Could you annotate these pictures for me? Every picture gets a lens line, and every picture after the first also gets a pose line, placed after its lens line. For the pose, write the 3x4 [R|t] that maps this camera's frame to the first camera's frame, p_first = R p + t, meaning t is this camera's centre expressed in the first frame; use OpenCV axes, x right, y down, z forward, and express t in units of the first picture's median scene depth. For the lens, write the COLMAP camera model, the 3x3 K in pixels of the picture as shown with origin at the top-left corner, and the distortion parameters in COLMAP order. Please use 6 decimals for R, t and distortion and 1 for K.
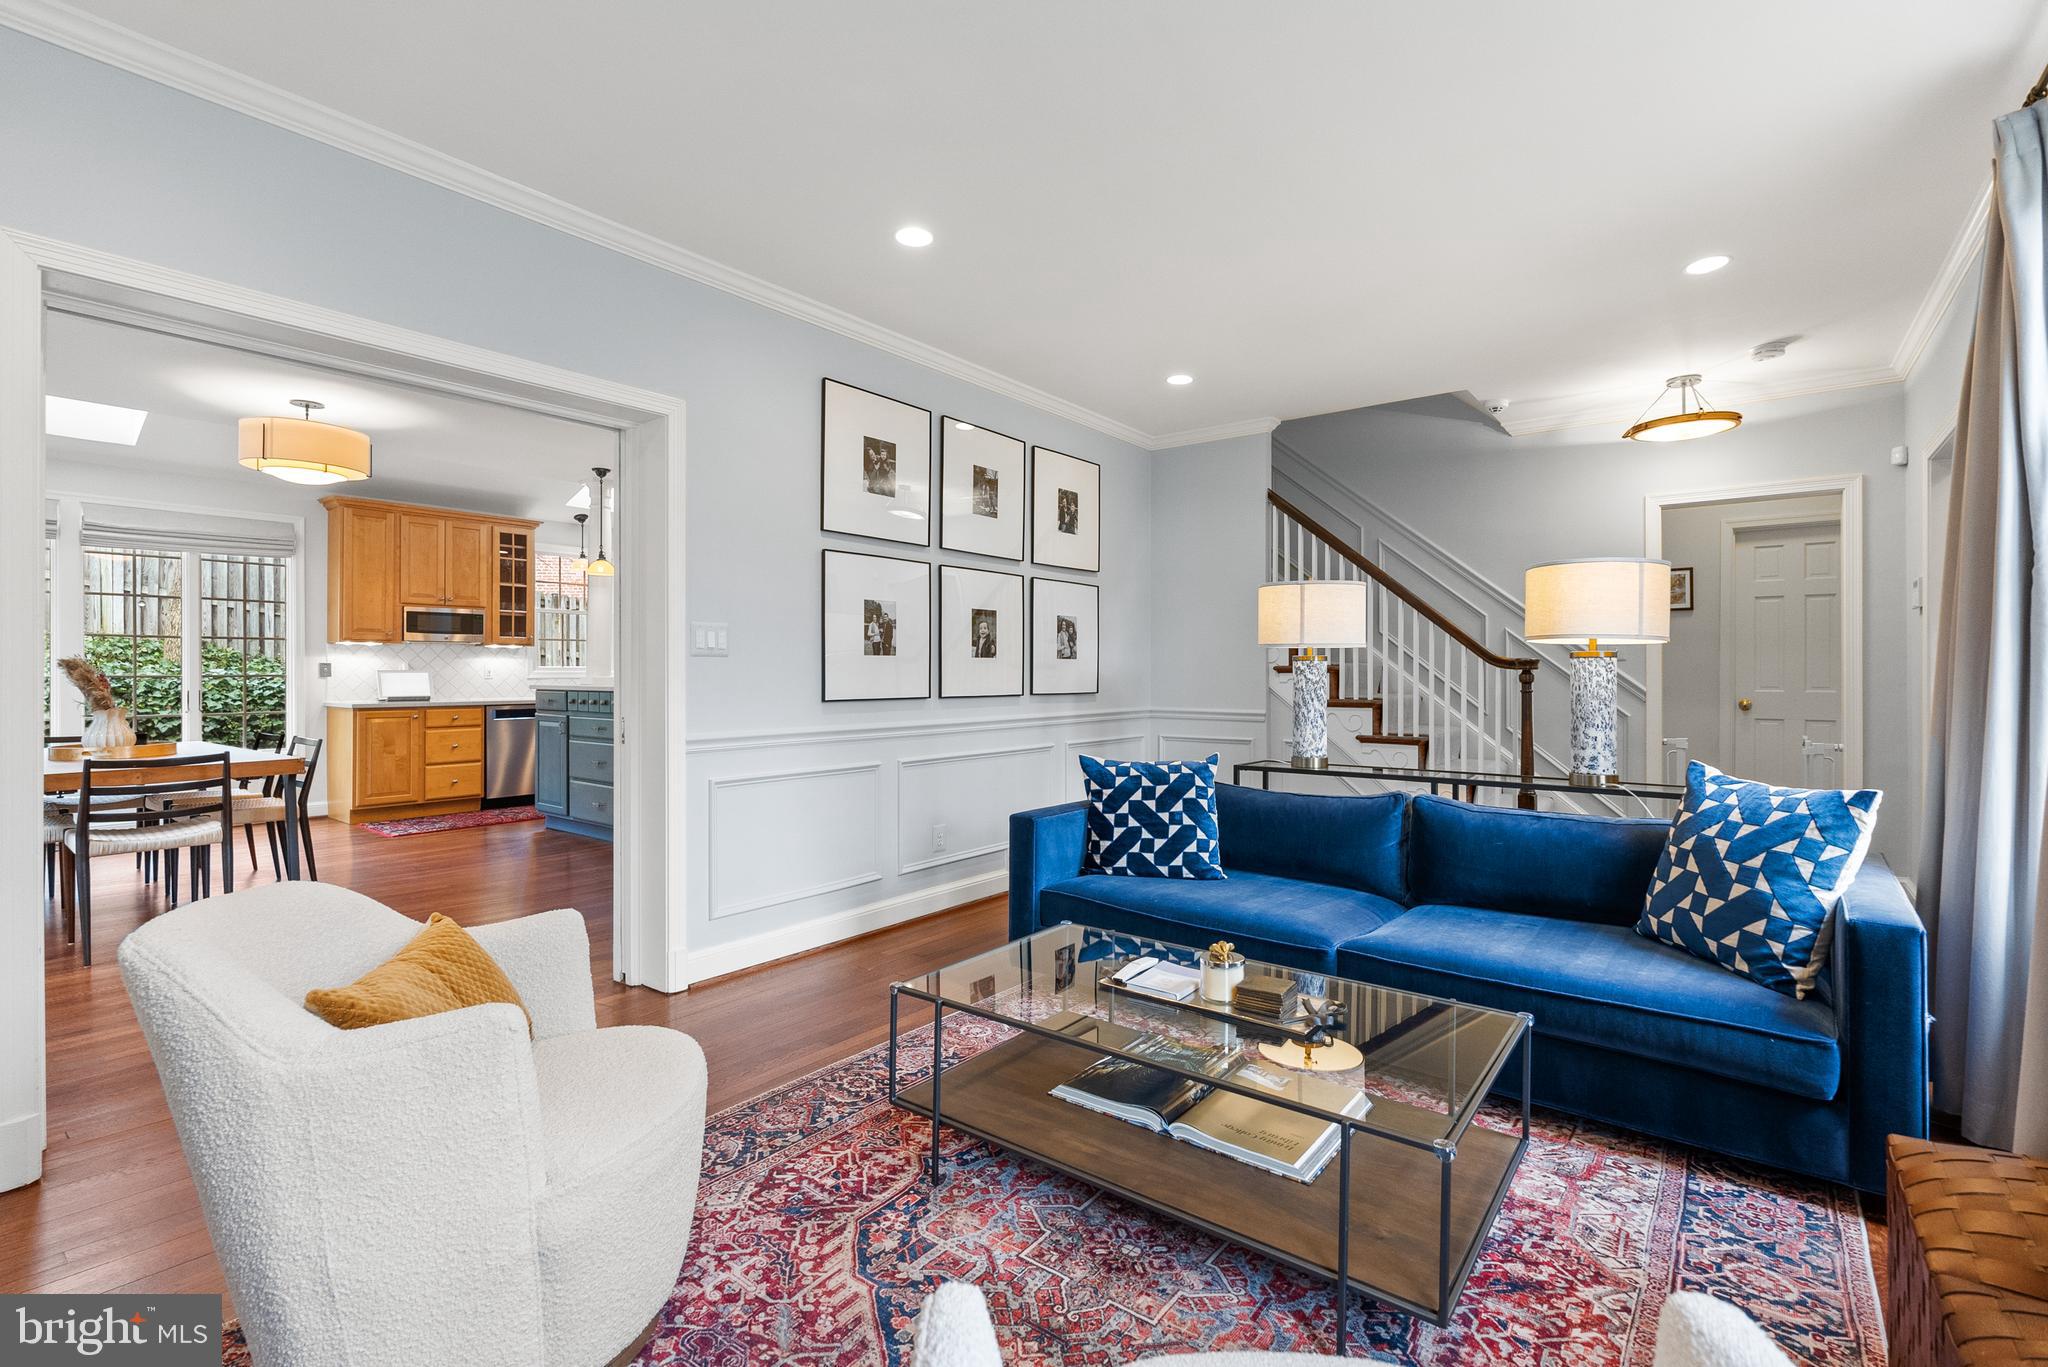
lens RADIAL K [[922.2, 0, 1036.6], [0, 922.2, 679.6], [0, 0, 1]] dist [-0.012566, -0.000523]
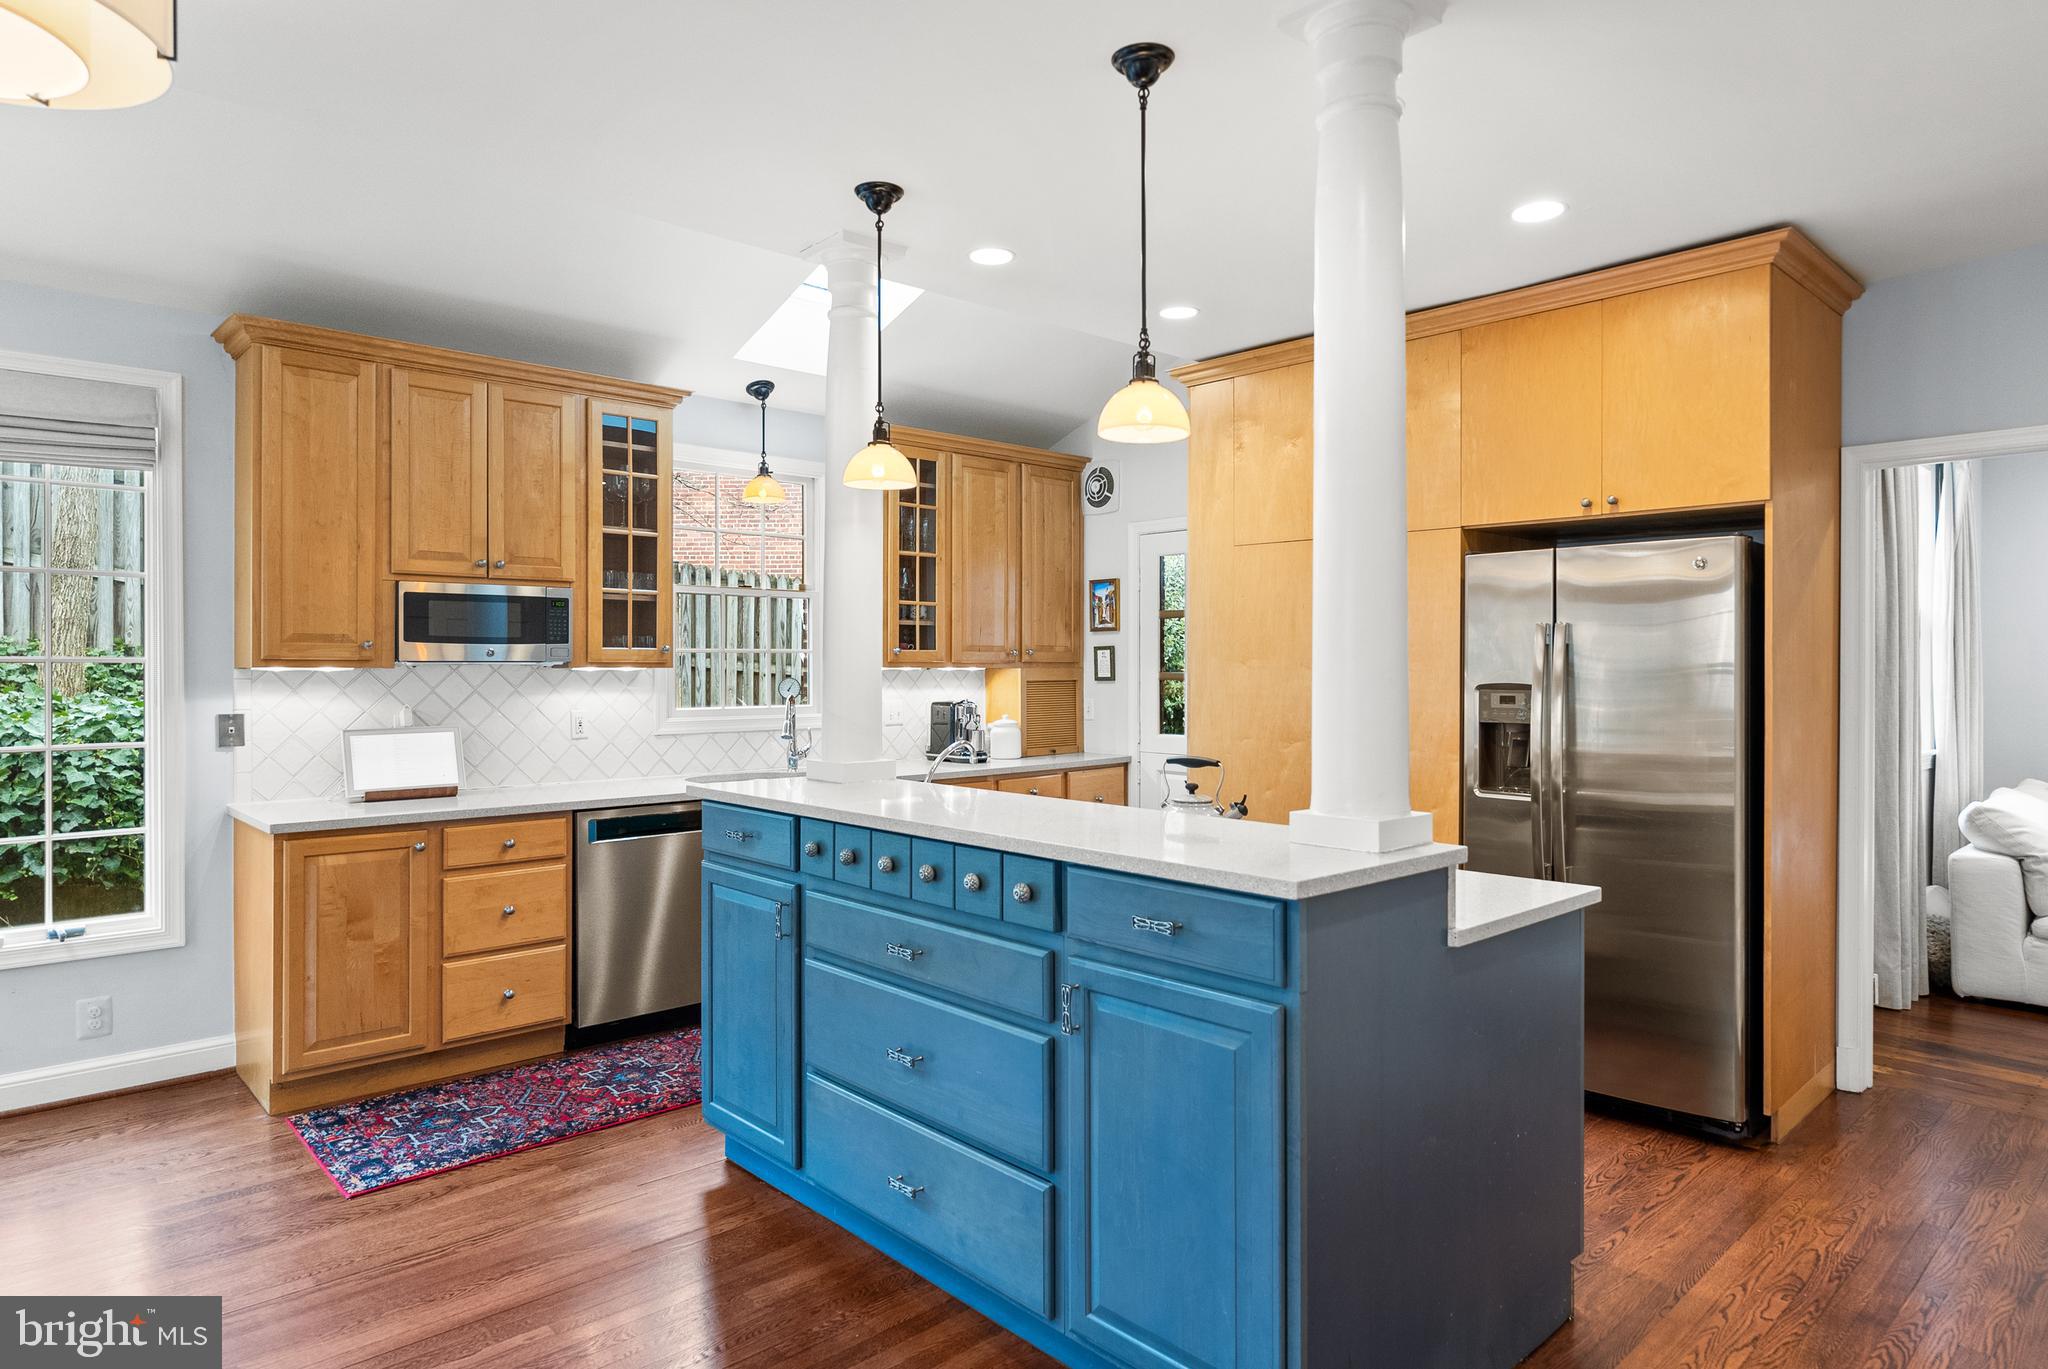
lens RADIAL K [[1193.7, 0, 1017.6], [0, 1193.7, 674.5], [0, 0, 1]] dist [-0.006842, -0.000348]
pose [[0.984852, 0.001872, -0.173386, -0.304127], [-0.001637, 0.999998, 0.001500, -0.037208], [0.173388, -0.001193, 0.984853, 0.494136]]
